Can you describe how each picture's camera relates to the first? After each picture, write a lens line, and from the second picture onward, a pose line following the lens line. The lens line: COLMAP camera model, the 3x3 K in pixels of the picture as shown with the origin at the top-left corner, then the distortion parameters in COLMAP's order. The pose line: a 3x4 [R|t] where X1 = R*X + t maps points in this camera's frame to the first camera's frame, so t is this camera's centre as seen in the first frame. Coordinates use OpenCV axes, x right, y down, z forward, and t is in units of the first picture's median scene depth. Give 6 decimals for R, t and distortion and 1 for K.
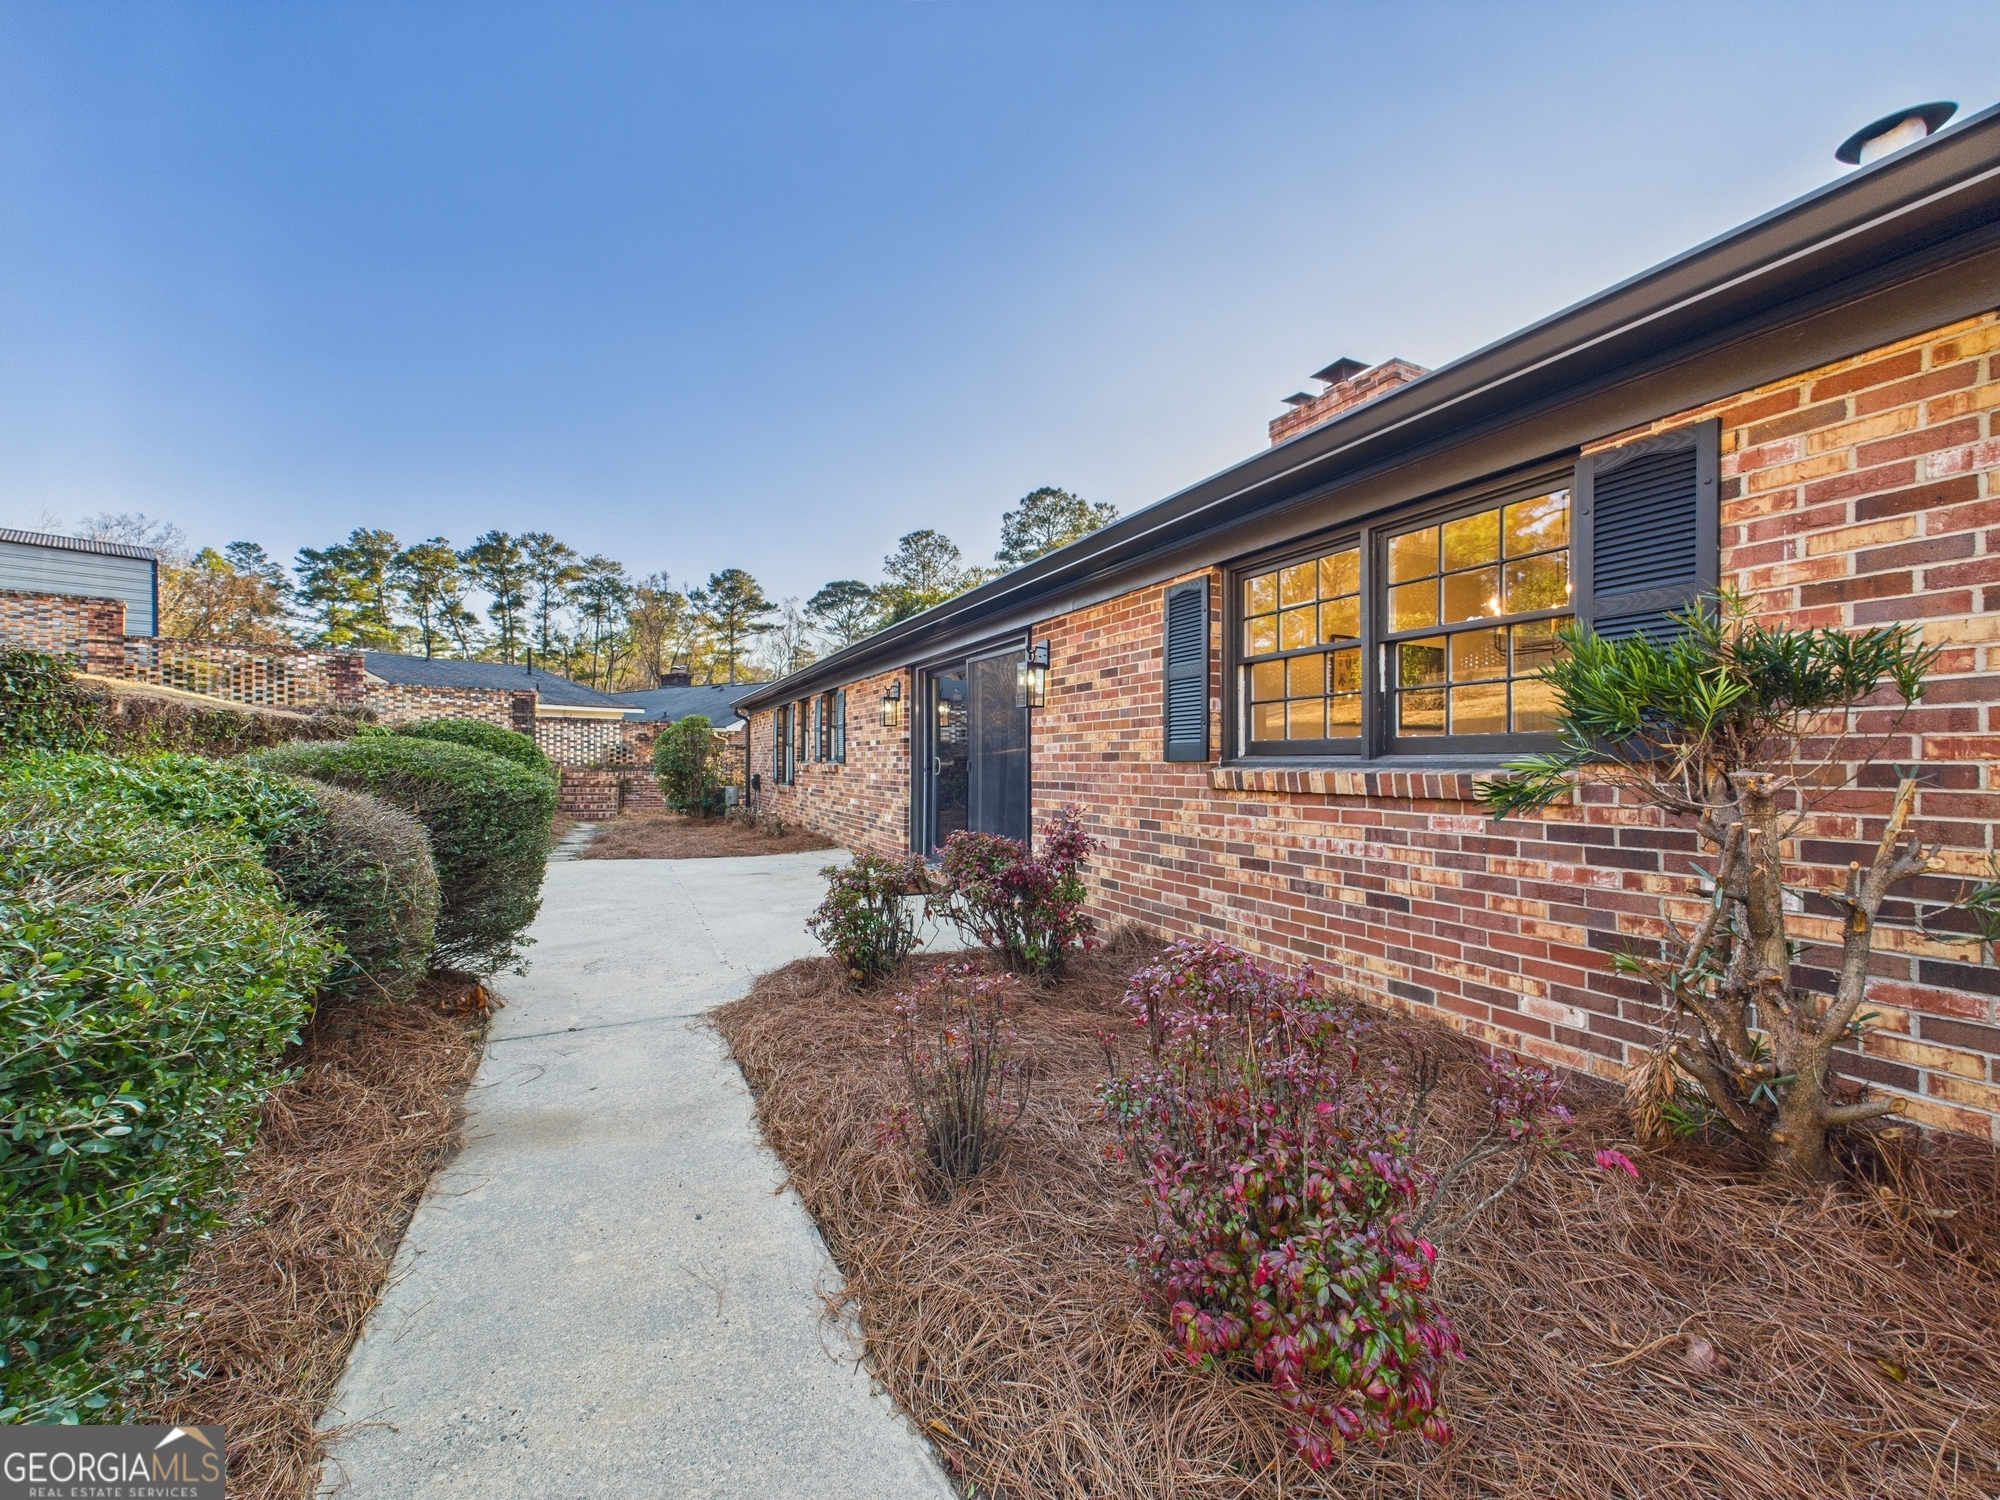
lens RADIAL K [[801.6, 0, 1001.8], [0, 801.6, 768.4], [0, 0, 1]] dist [0.000327, 0.000035]
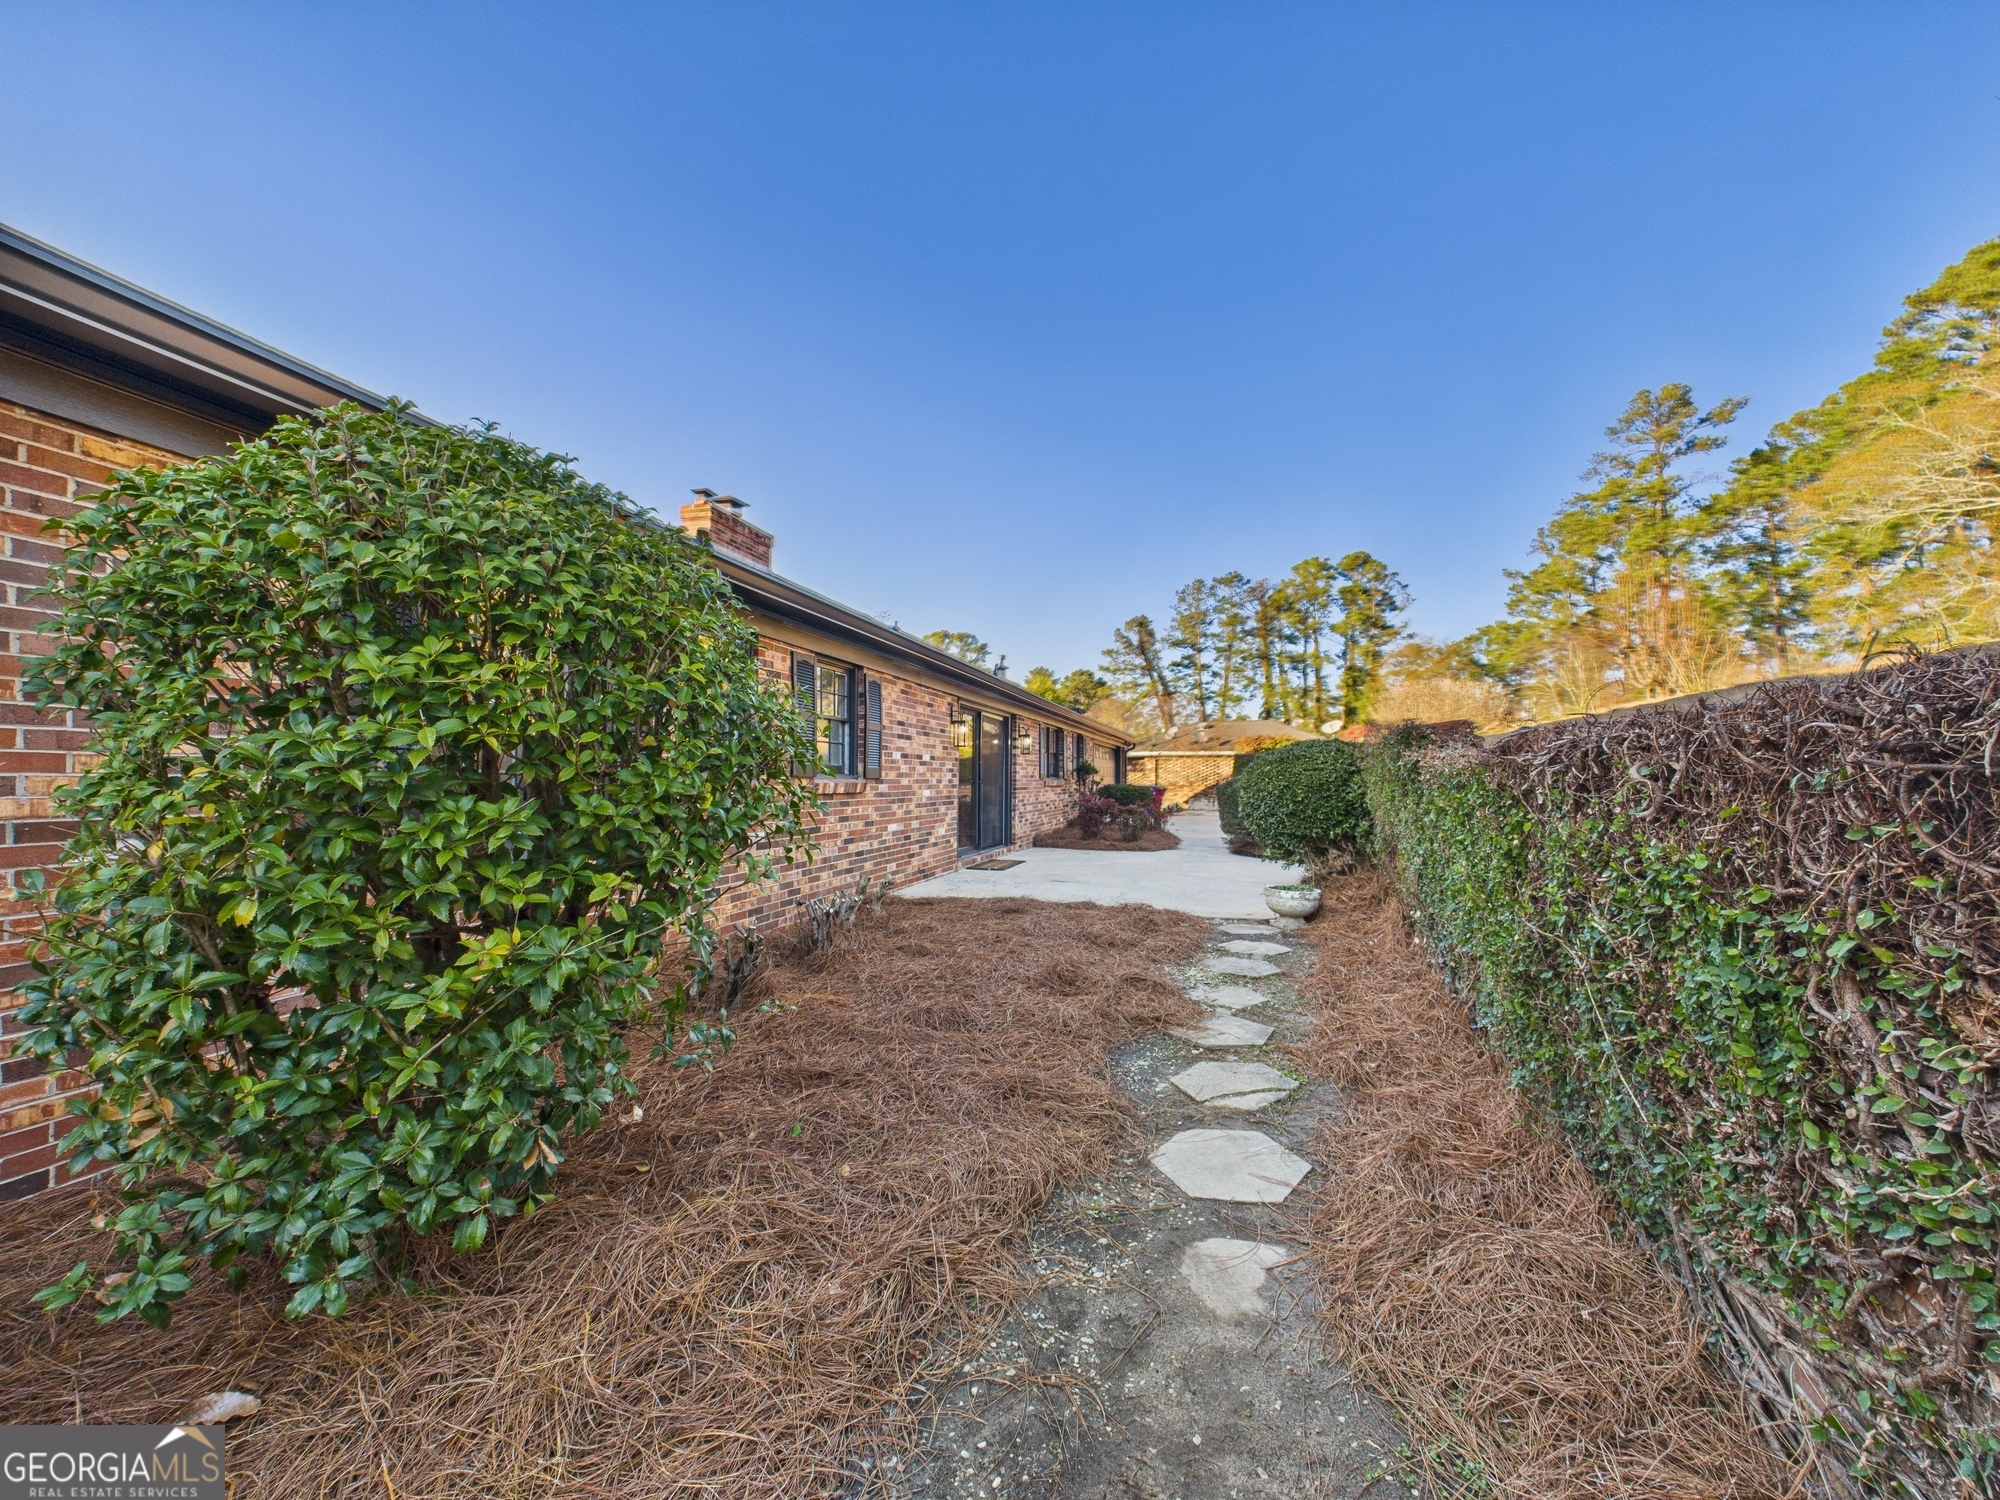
lens RADIAL K [[801.6, 0, 1001.8], [0, 801.6, 768.4], [0, 0, 1]] dist [0.000327, 0.000035]
pose [[-0.760531, 0.007345, 0.649260, -1.181045], [0.004450, 0.999971, -0.006101, -0.018211], [-0.649286, -0.001751, -0.760542, 2.330773]]
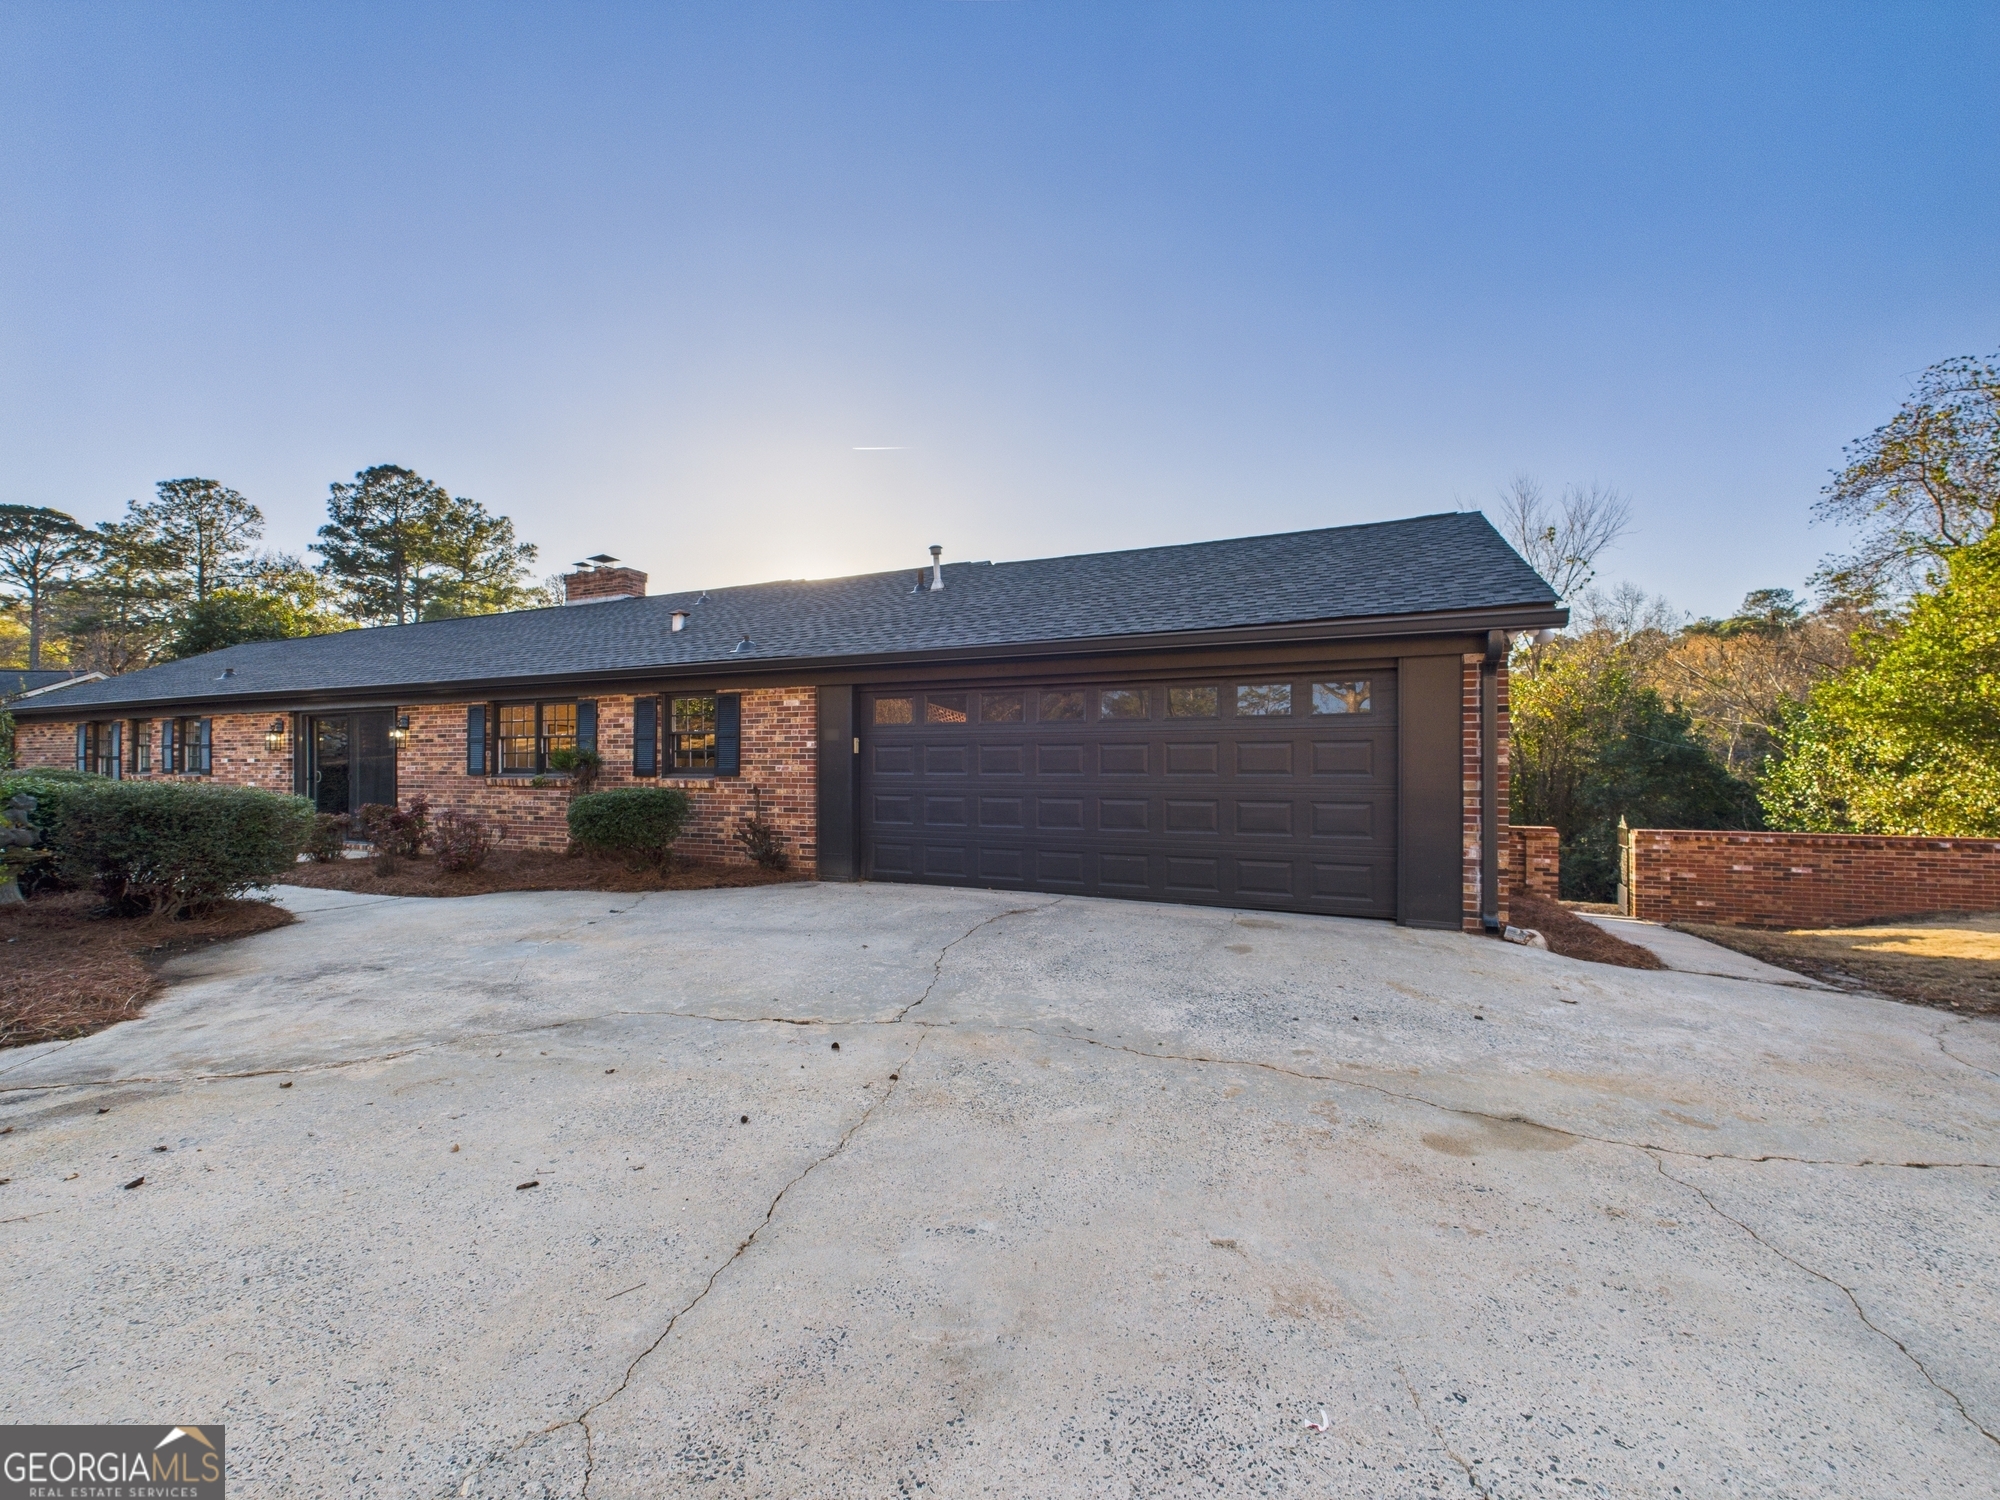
lens RADIAL K [[801.6, 0, 1001.8], [0, 801.6, 768.4], [0, 0, 1]] dist [0.000327, 0.000035]
pose [[0.760374, -0.002093, 0.649482, -0.101133], [0.005567, 0.999979, -0.003295, -0.008029], [-0.649461, 0.006121, 0.760370, -1.308392]]
